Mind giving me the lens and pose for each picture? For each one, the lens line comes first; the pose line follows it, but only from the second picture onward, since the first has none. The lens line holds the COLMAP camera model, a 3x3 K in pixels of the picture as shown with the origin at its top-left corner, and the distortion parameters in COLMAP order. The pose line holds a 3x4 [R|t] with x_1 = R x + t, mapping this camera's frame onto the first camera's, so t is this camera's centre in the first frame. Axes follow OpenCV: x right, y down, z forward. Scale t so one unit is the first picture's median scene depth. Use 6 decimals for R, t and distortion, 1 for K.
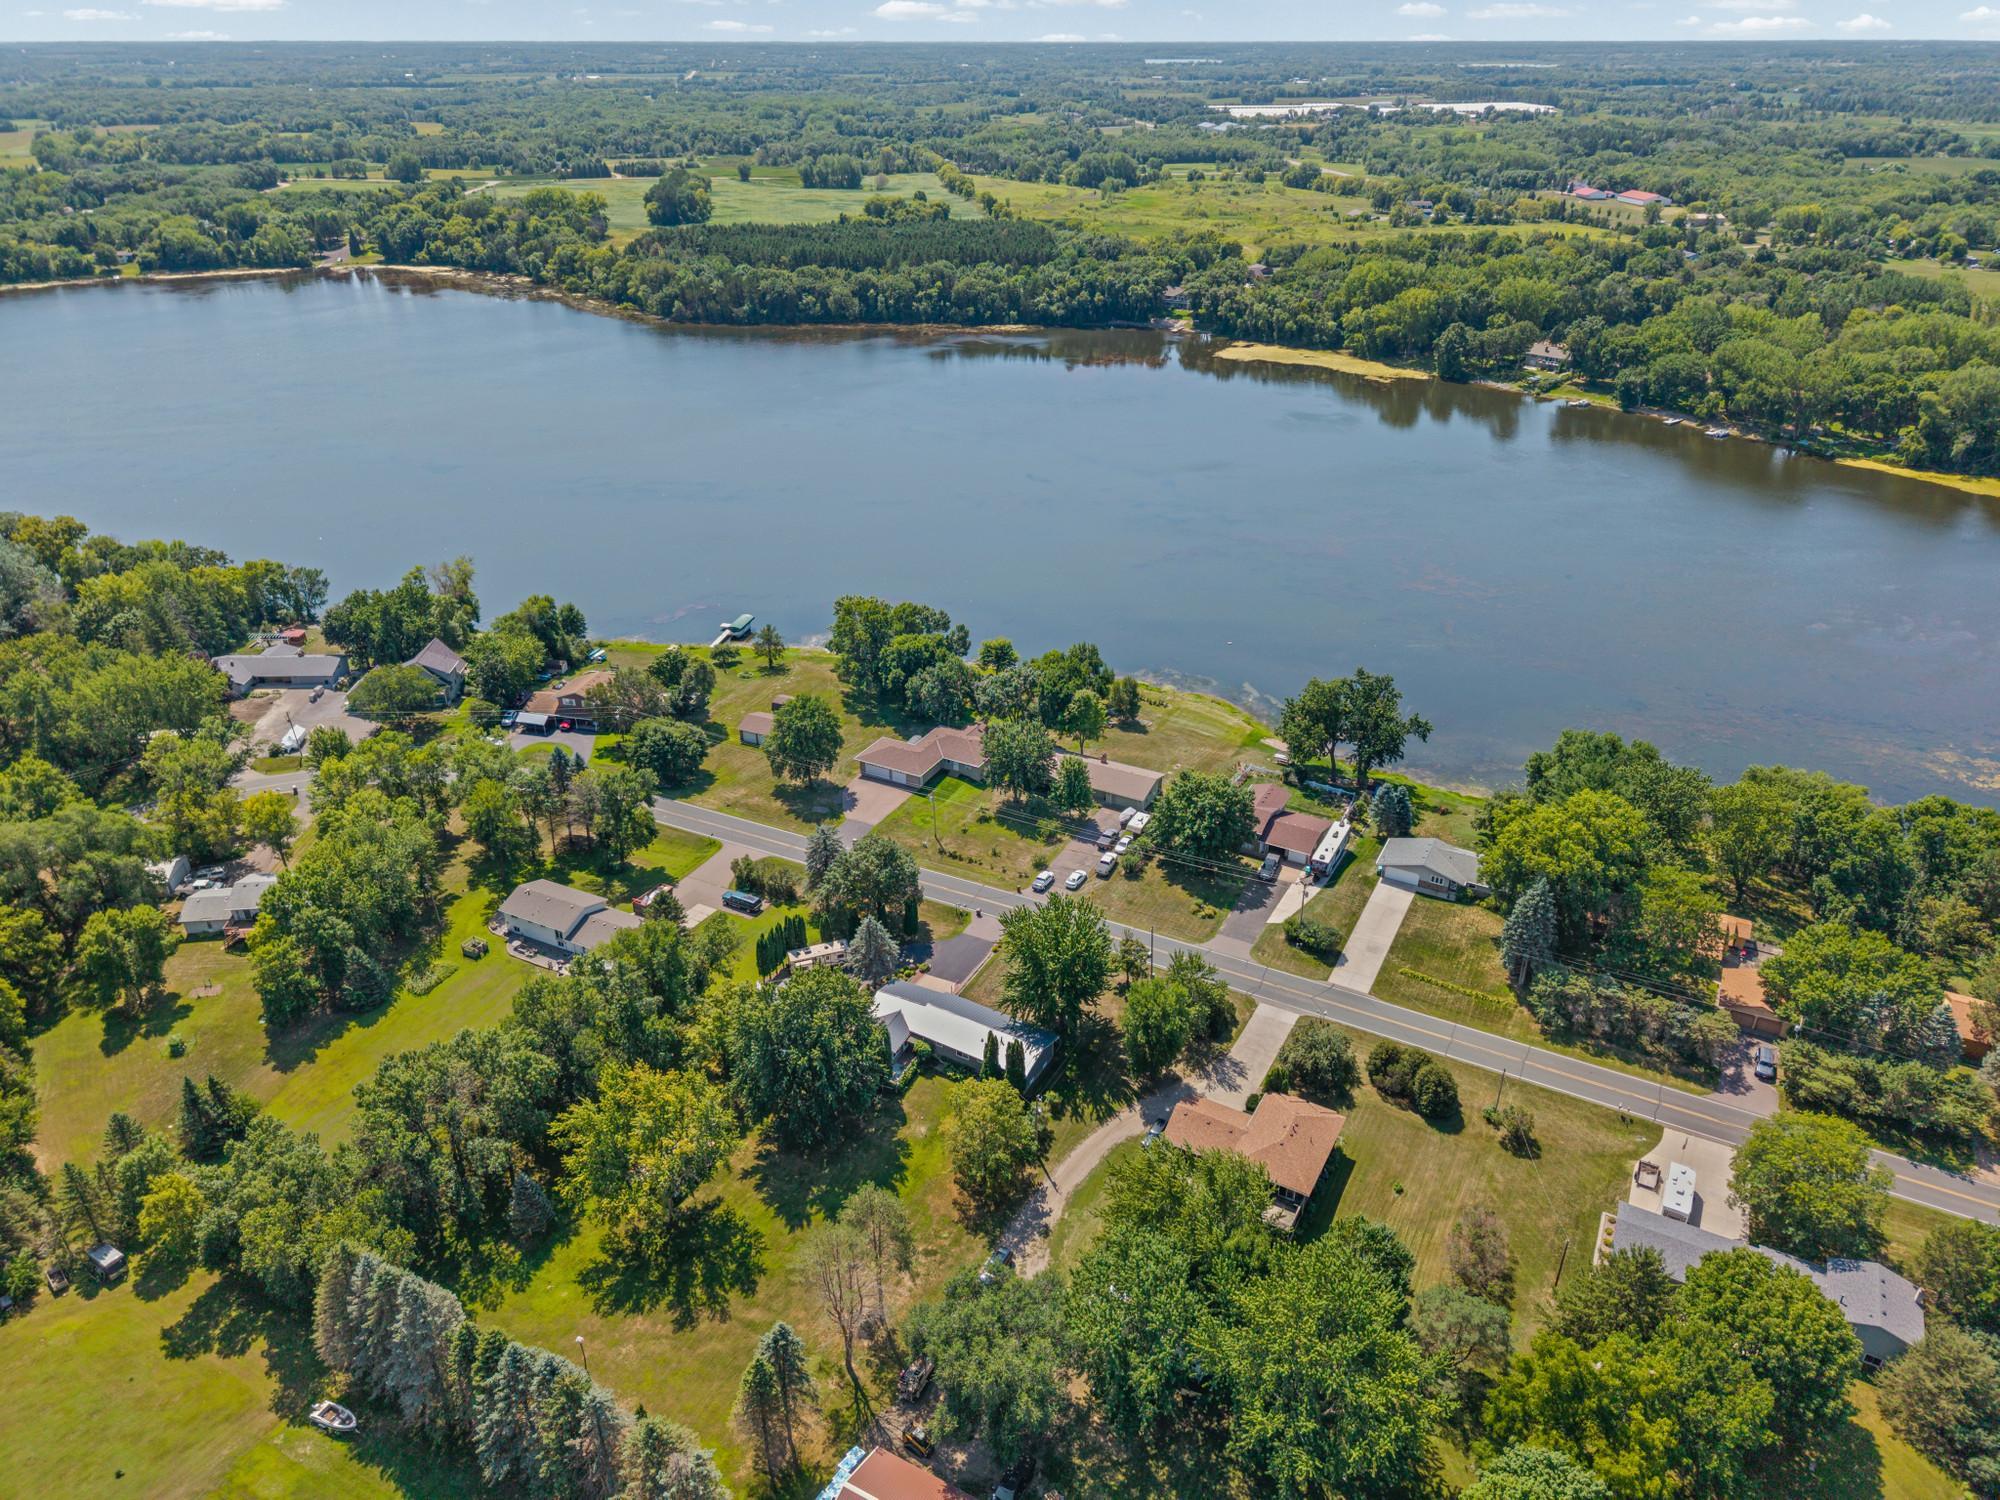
lens RADIAL K [[1339.1, 0, 1000.0], [0, 1339.1, 750.0], [0, 0, 1]] dist [0.019398, -0.012103]
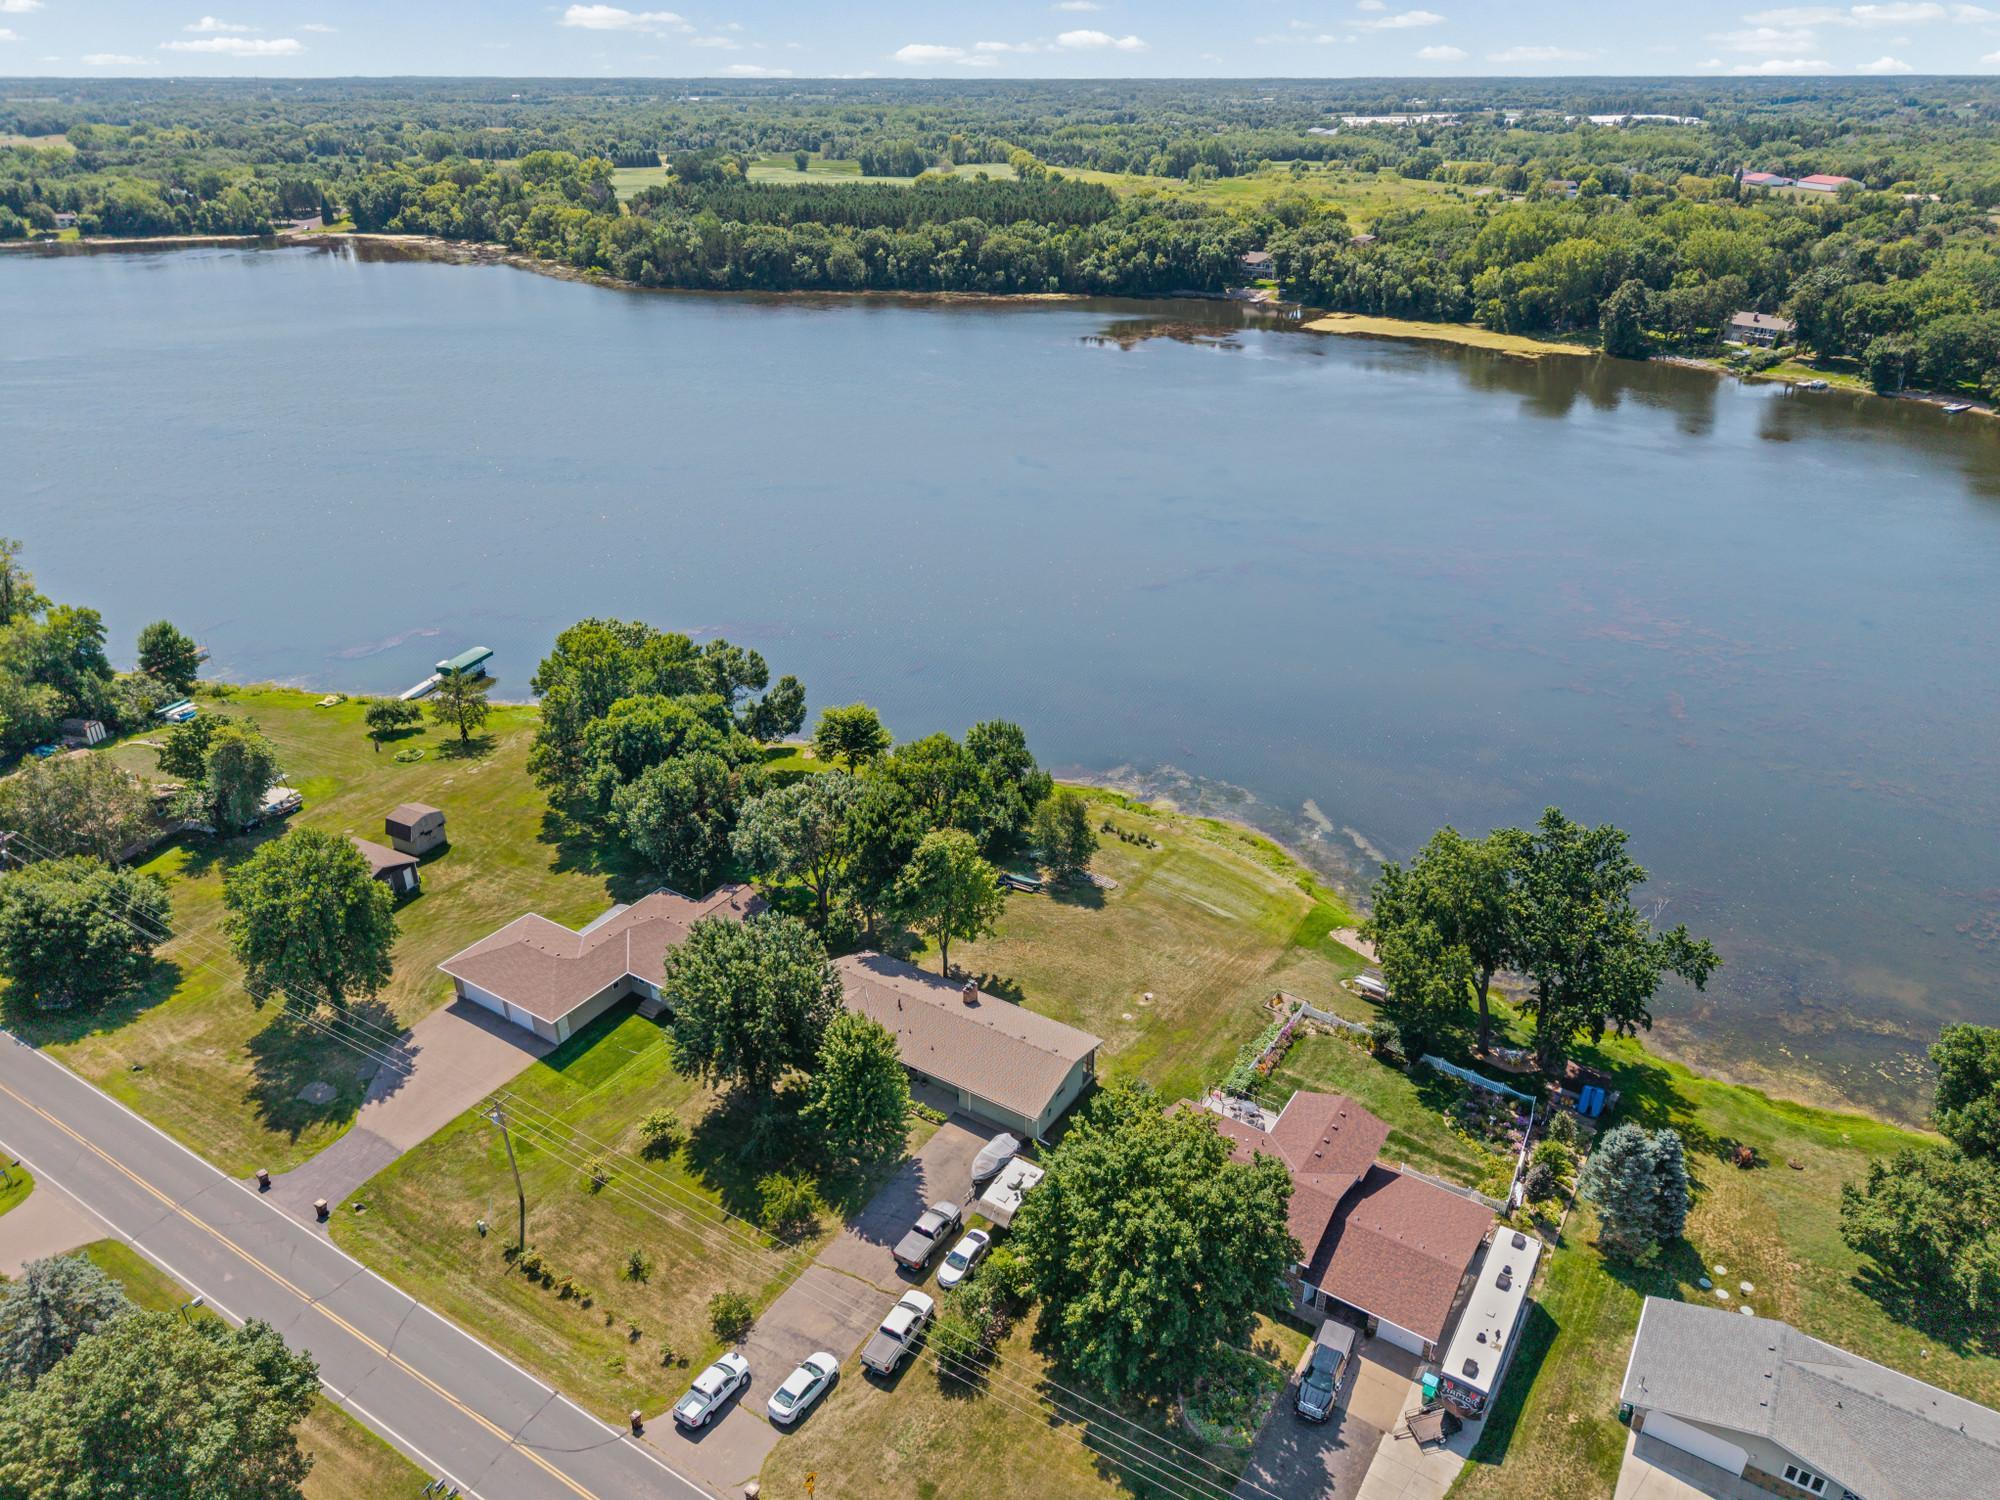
lens RADIAL K [[1342.7, 0, 1000.0], [0, 1342.7, 750.0], [0, 0, 1]] dist [0.016409, -0.009333]
pose [[0.997081, 0.034339, -0.068197, 0.045062], [-0.035954, 0.999098, -0.022600, -0.025493], [0.067359, 0.024986, 0.997416, 0.211495]]
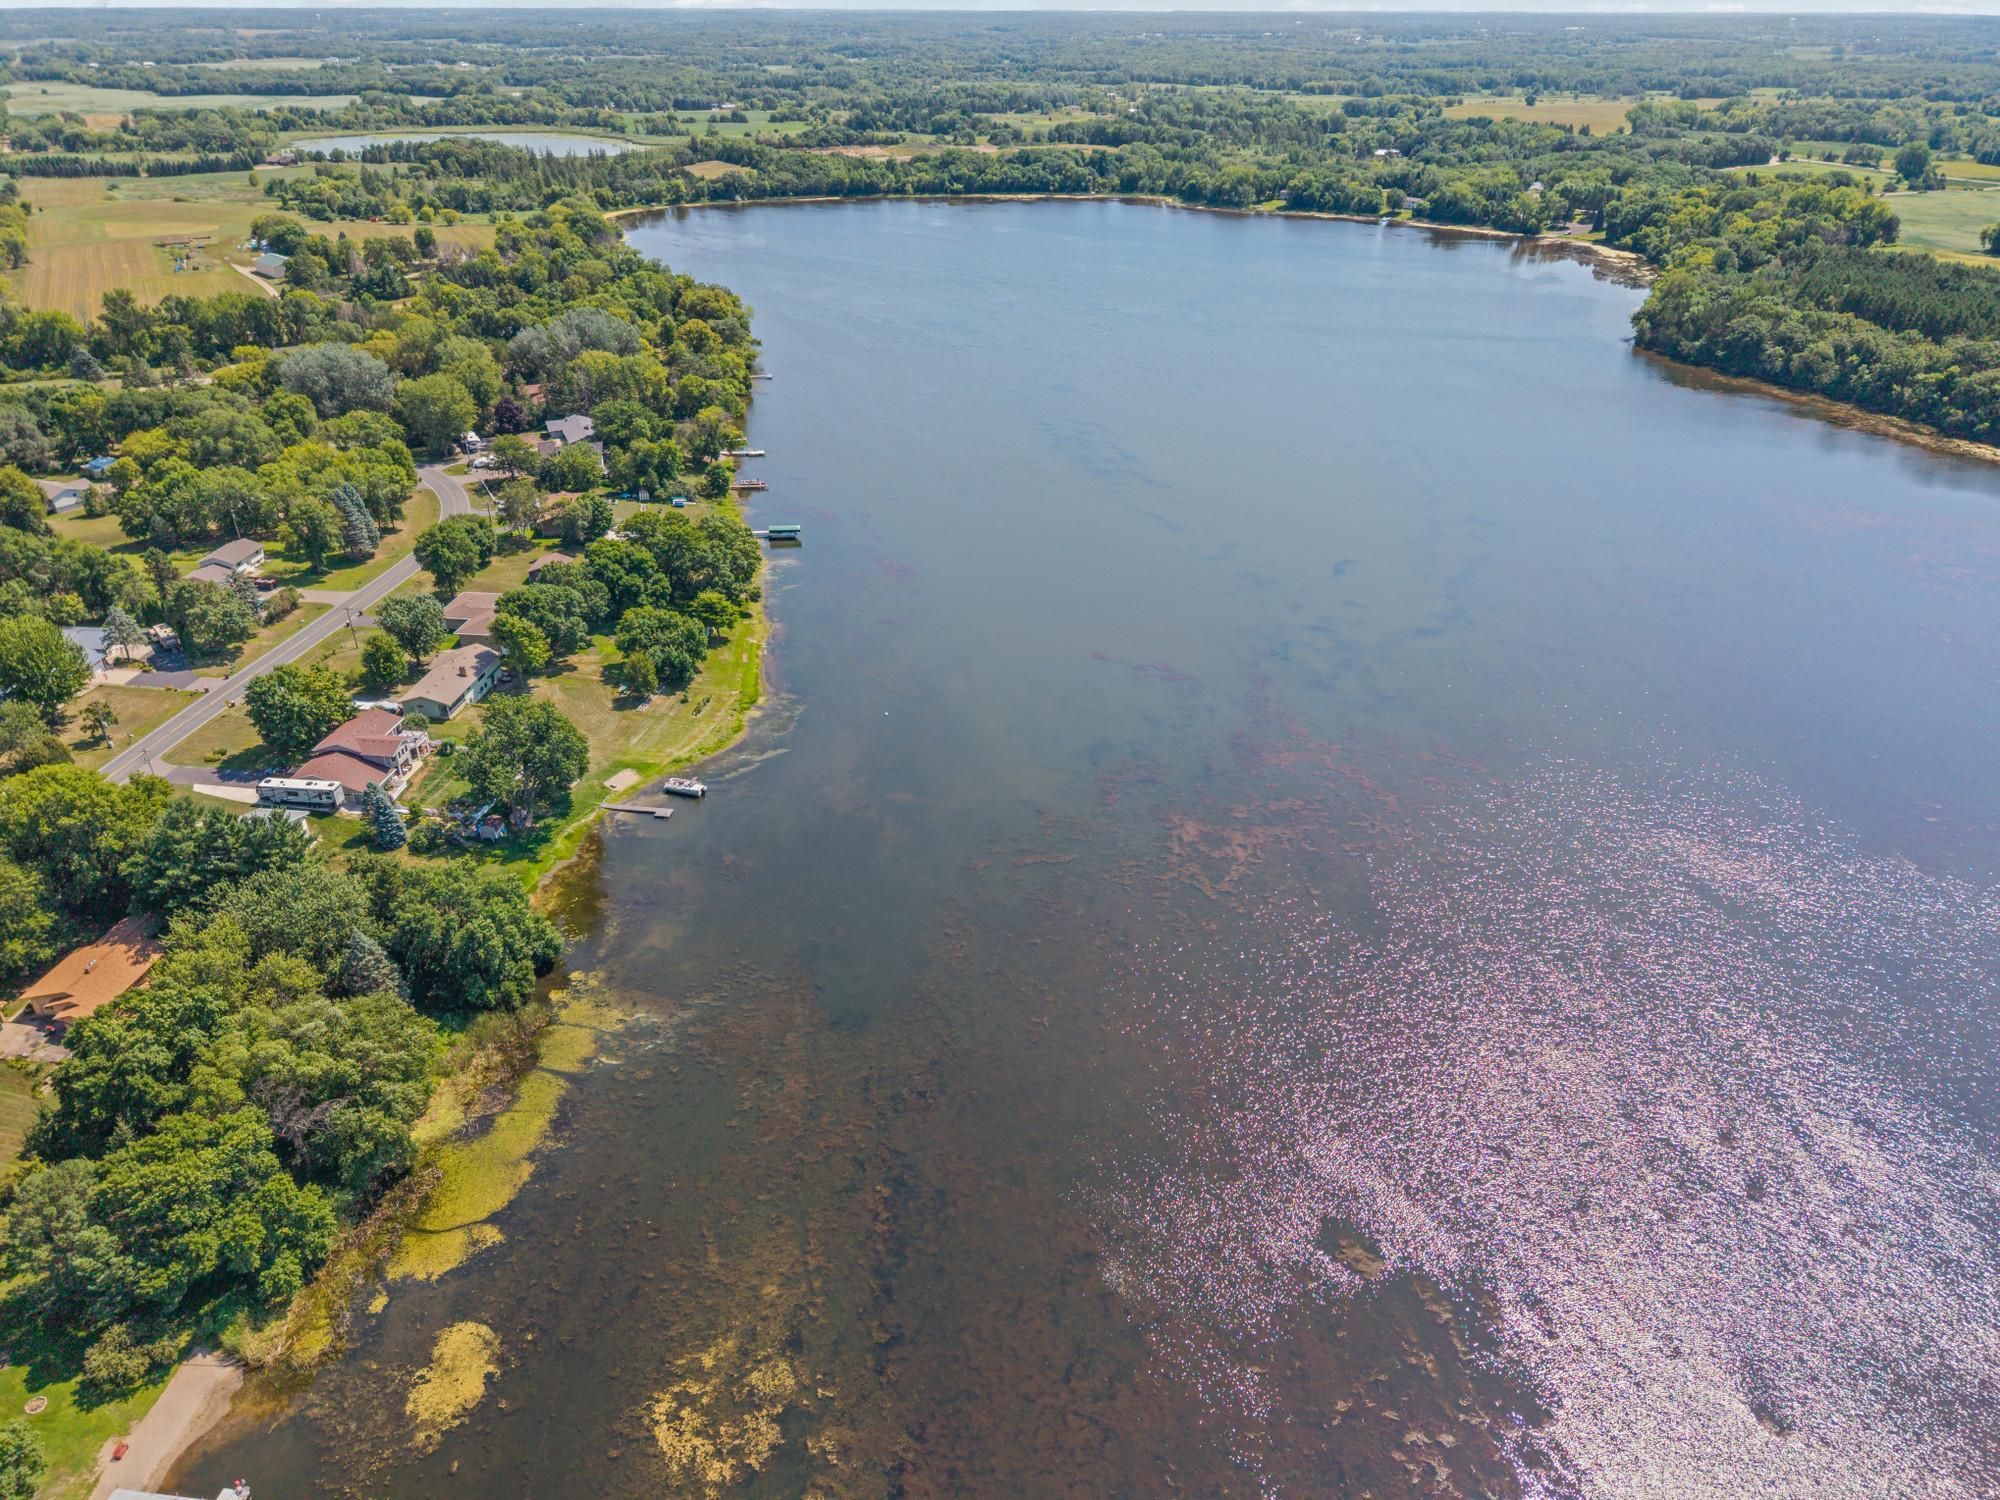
lens RADIAL K [[1342.7, 0, 1000.0], [0, 1342.7, 750.0], [0, 0, 1]] dist [0.016409, -0.009333]
pose [[0.376456, 0.450778, -0.809370, 0.445144], [-0.438889, 0.856160, 0.272700, -0.164875], [0.815878, 0.252564, 0.520148, 0.310499]]
